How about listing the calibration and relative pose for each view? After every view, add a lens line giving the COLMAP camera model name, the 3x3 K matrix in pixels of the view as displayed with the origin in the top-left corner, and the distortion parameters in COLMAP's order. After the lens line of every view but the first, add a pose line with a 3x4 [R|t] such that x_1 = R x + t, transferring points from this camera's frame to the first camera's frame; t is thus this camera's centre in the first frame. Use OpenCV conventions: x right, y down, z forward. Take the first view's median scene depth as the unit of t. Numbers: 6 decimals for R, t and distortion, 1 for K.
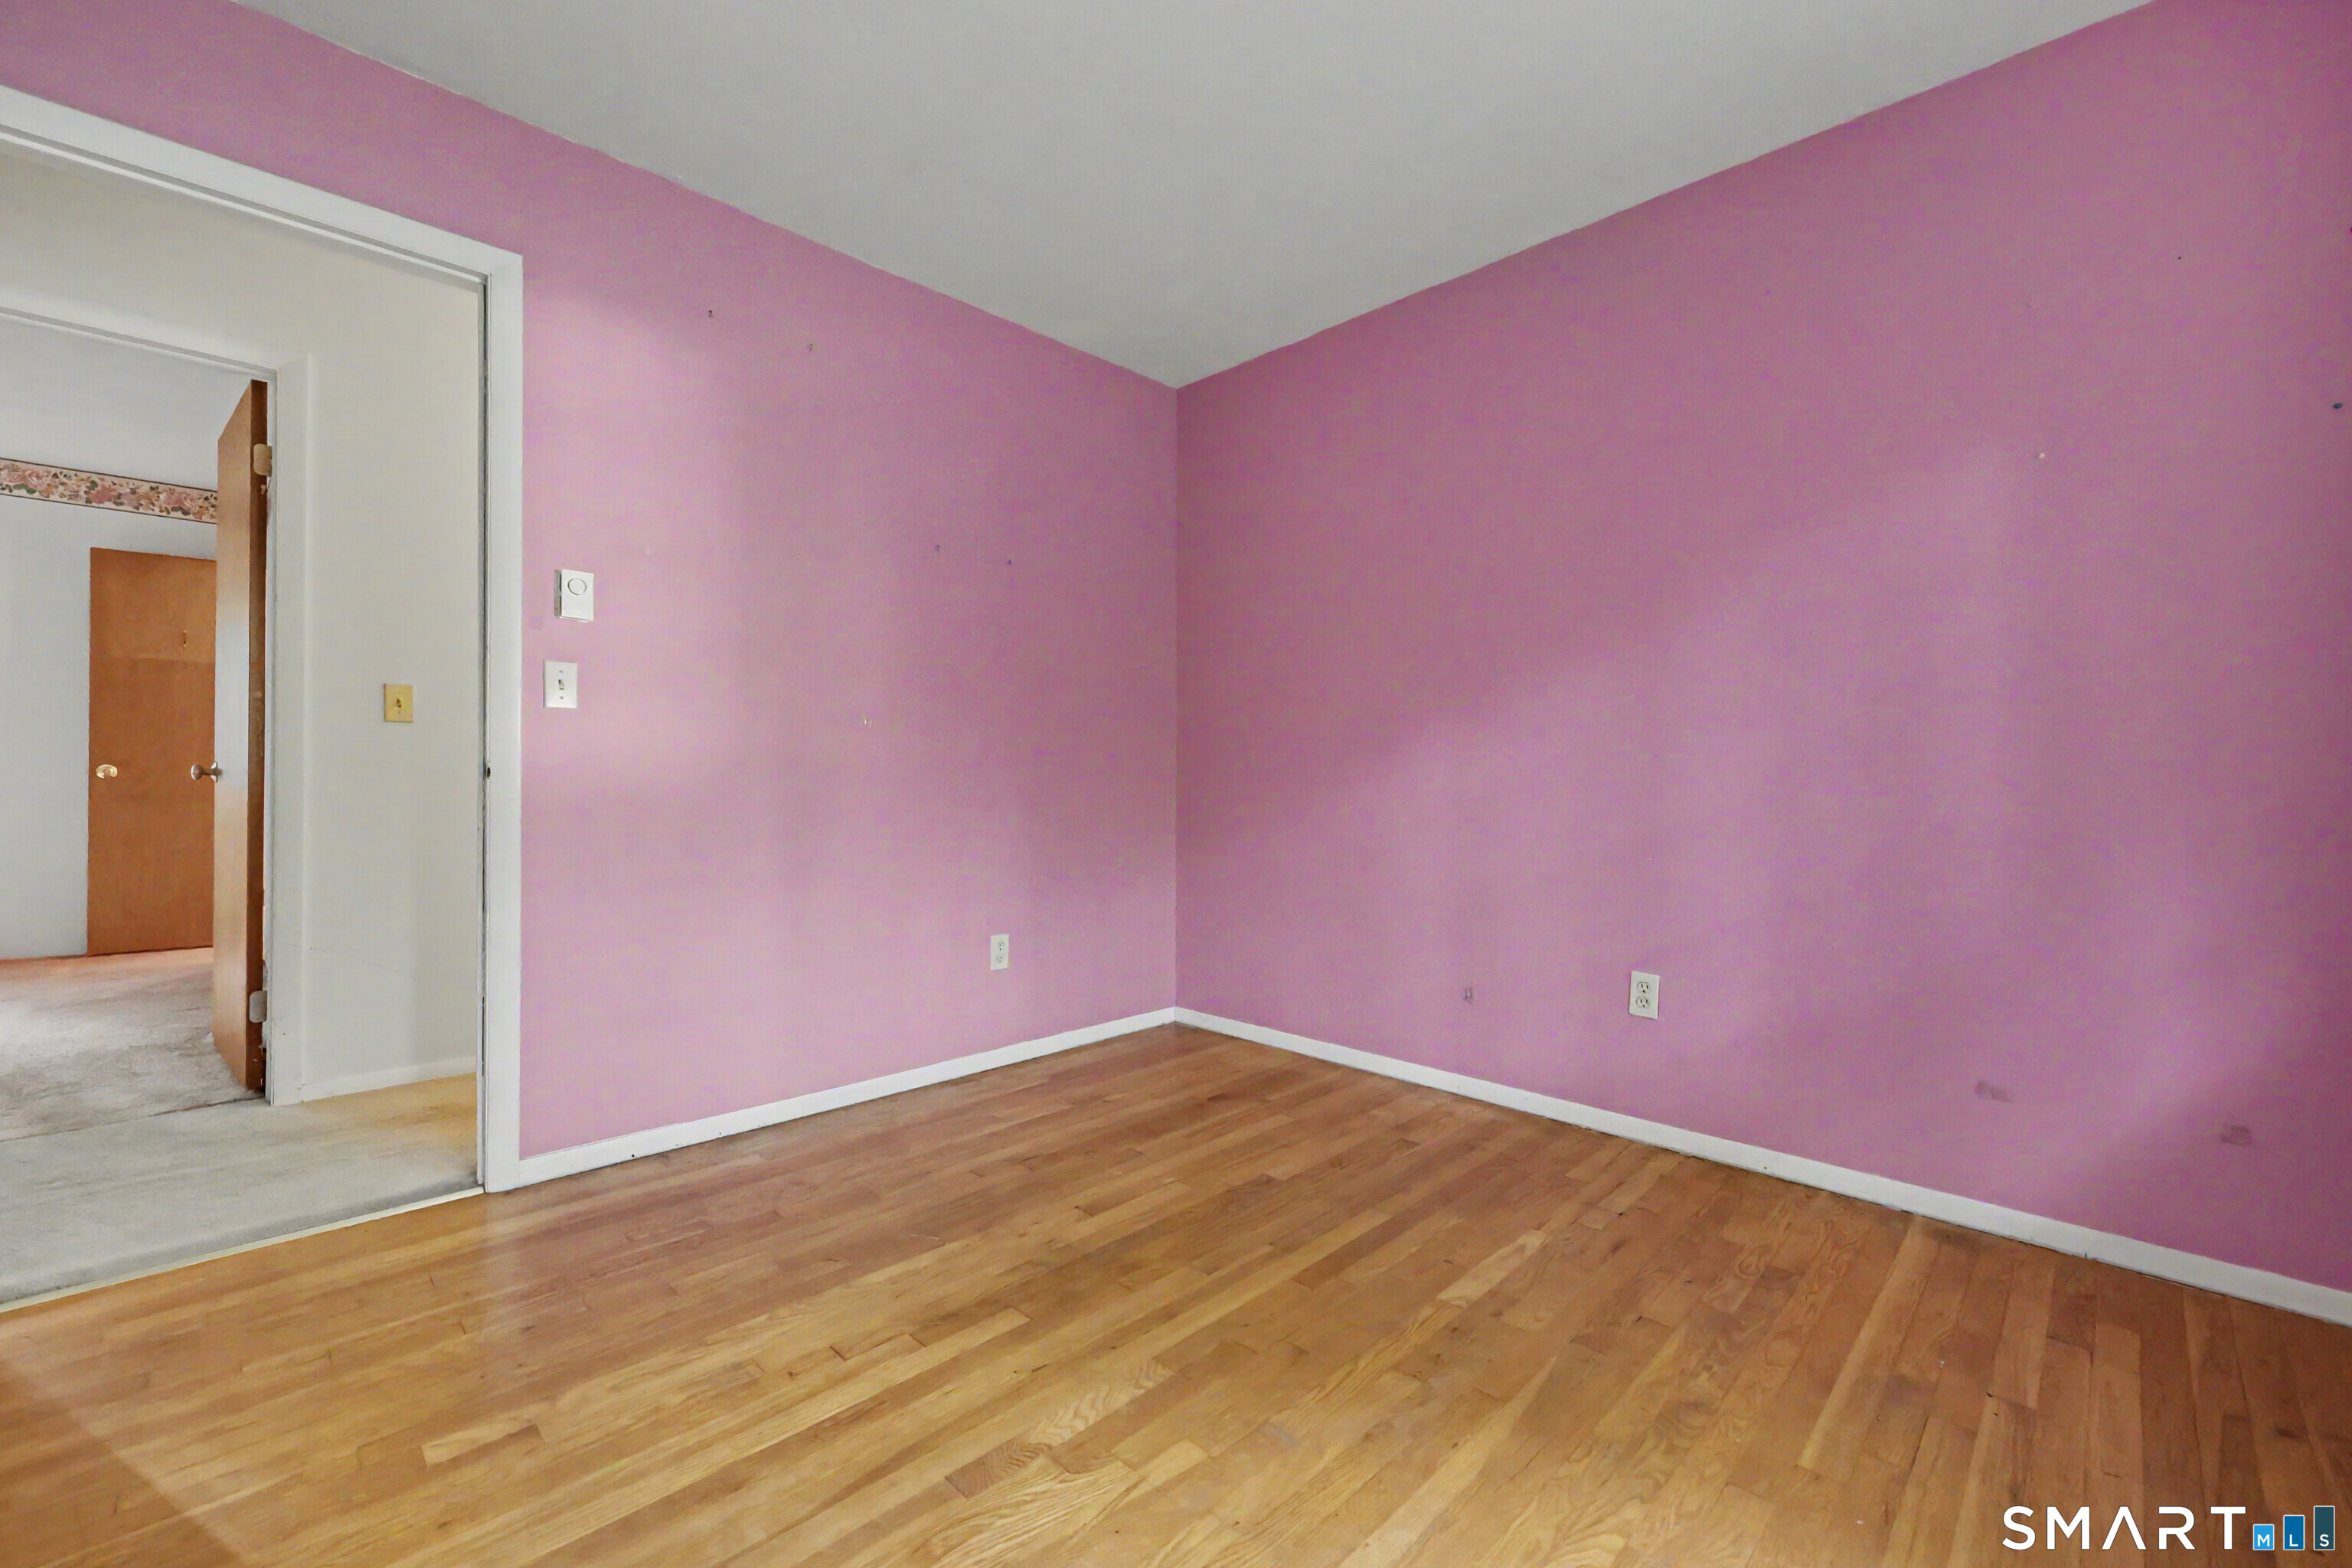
lens RADIAL K [[964.0, 0, 1187.4], [0, 964.0, 786.8], [0, 0, 1]] dist [0.002129, -0.000362]
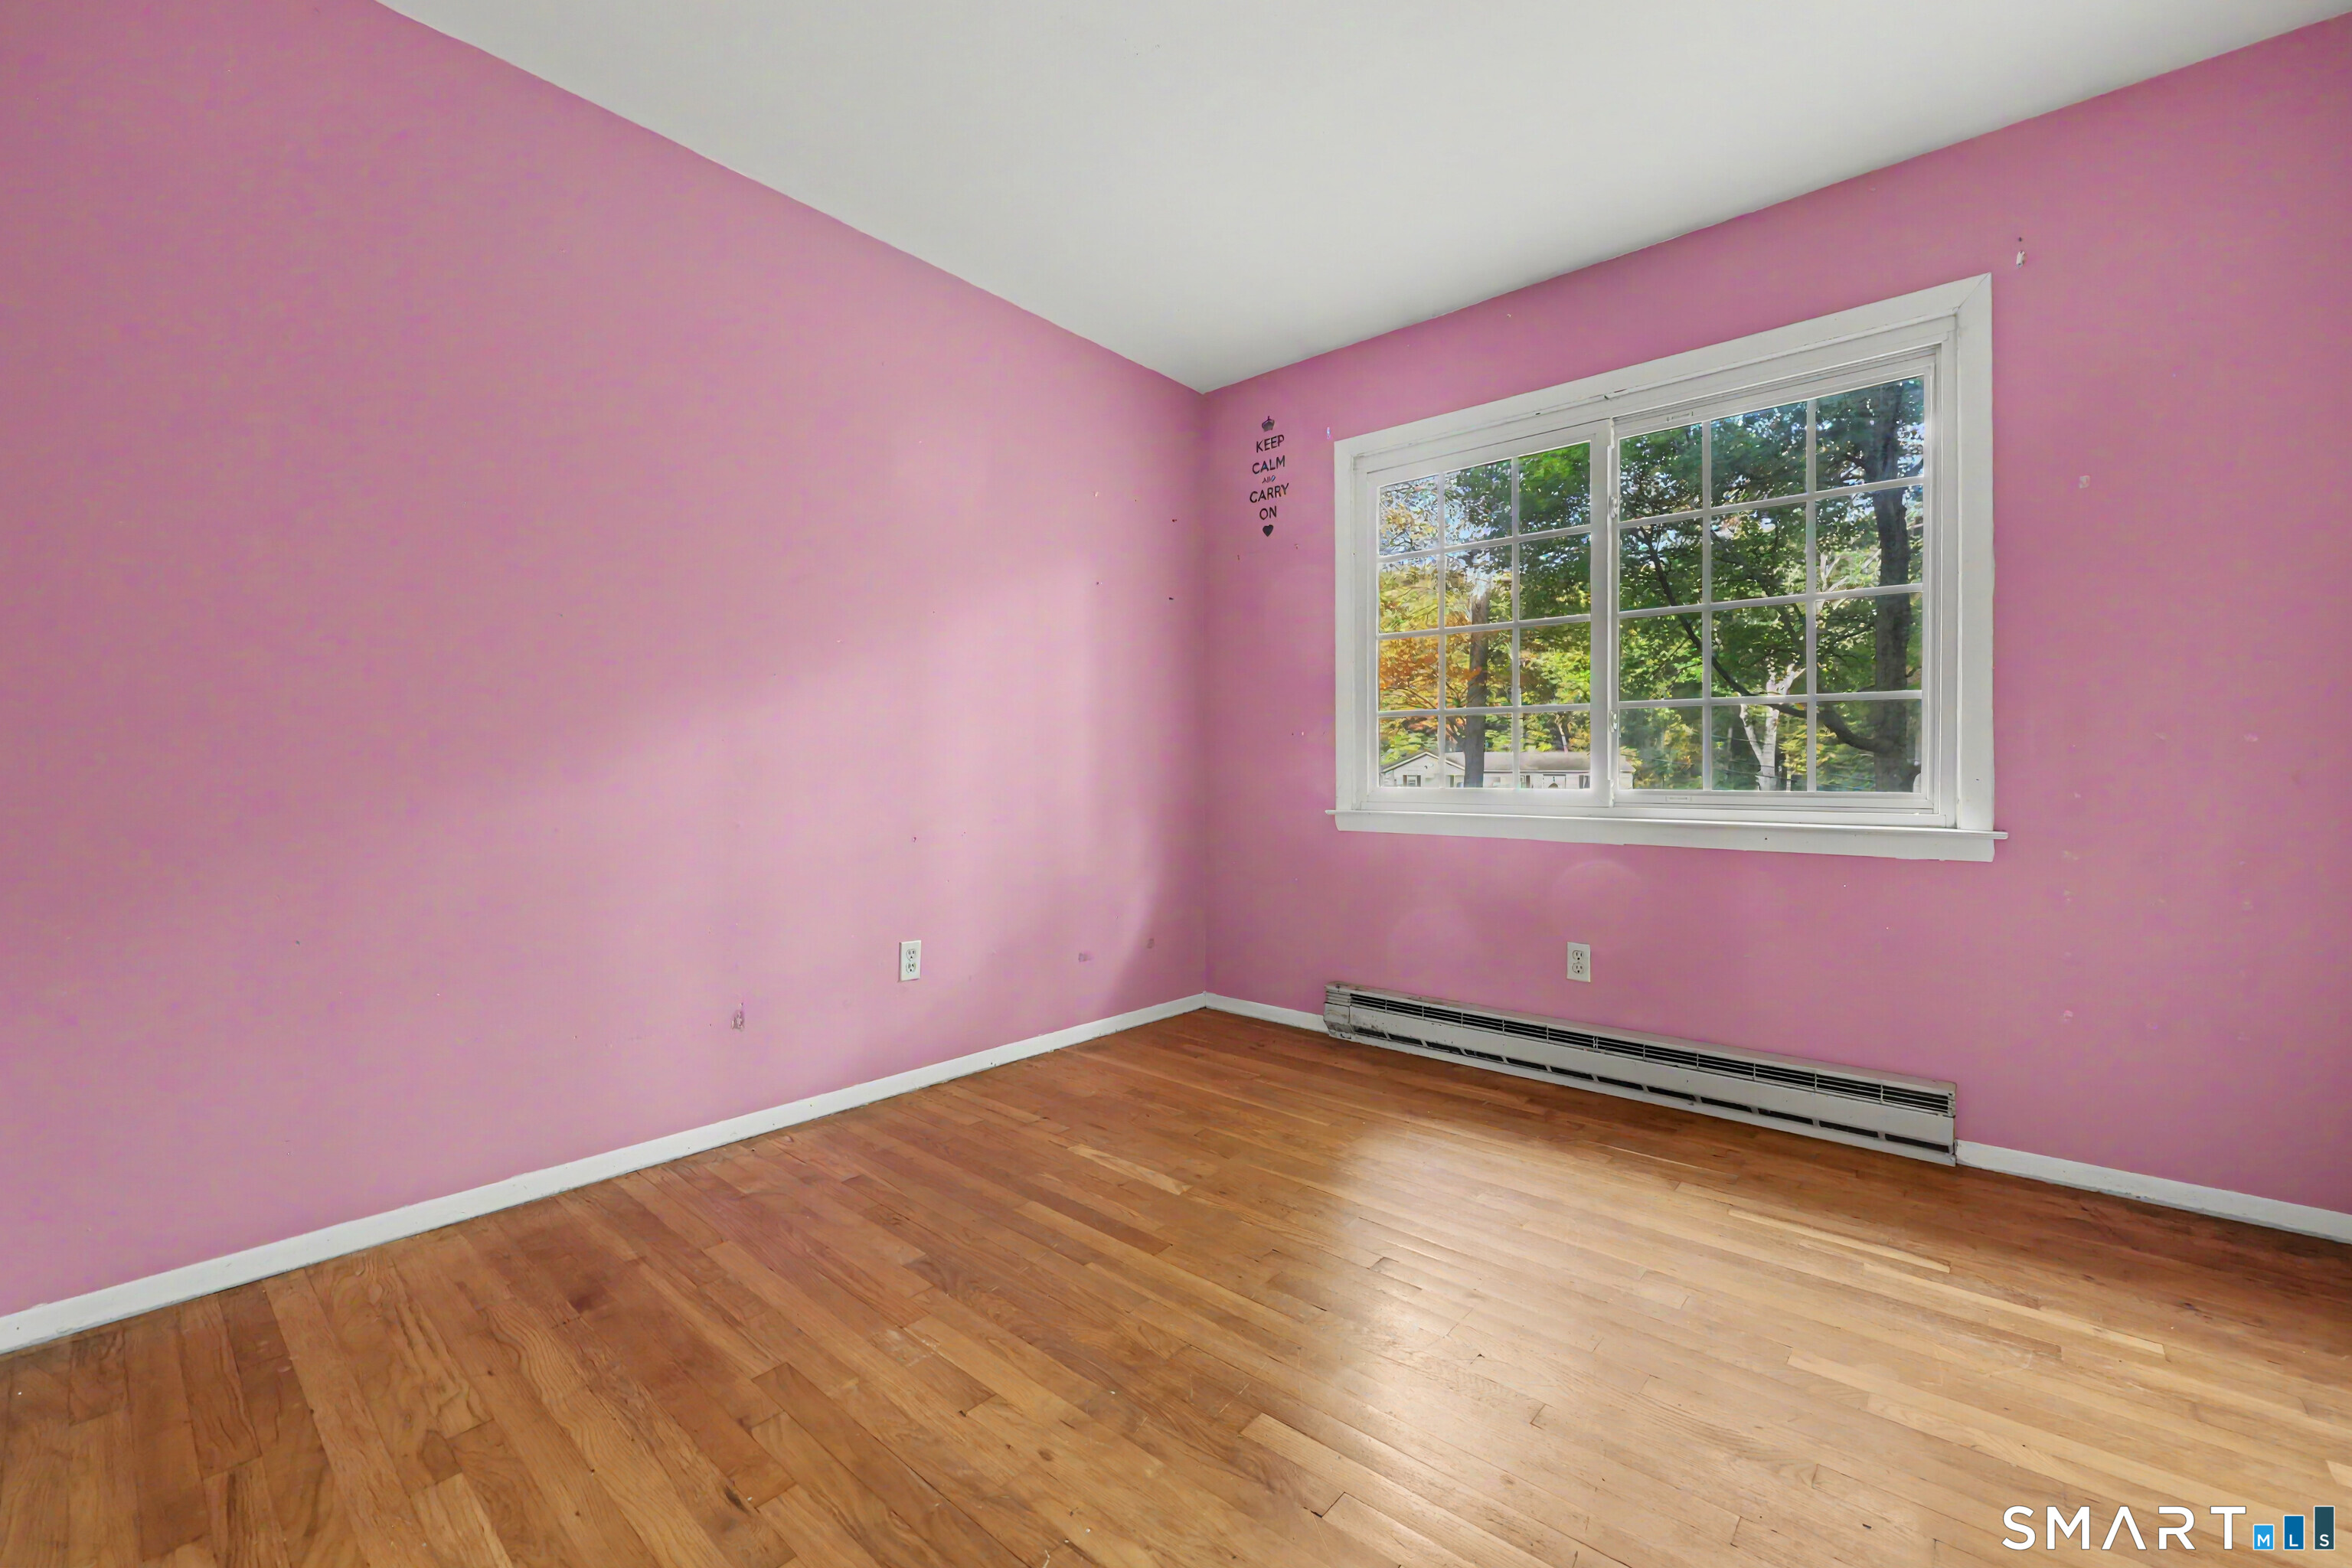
lens RADIAL K [[964.0, 0, 1186.3], [0, 964.0, 783.4], [0, 0, 1]] dist [0.002129, -0.000362]
pose [[-0.076246, -0.017136, 0.996942, -0.826439], [0.004734, 0.999835, 0.017548, -0.010420], [-0.997078, 0.006057, -0.076152, 0.942238]]
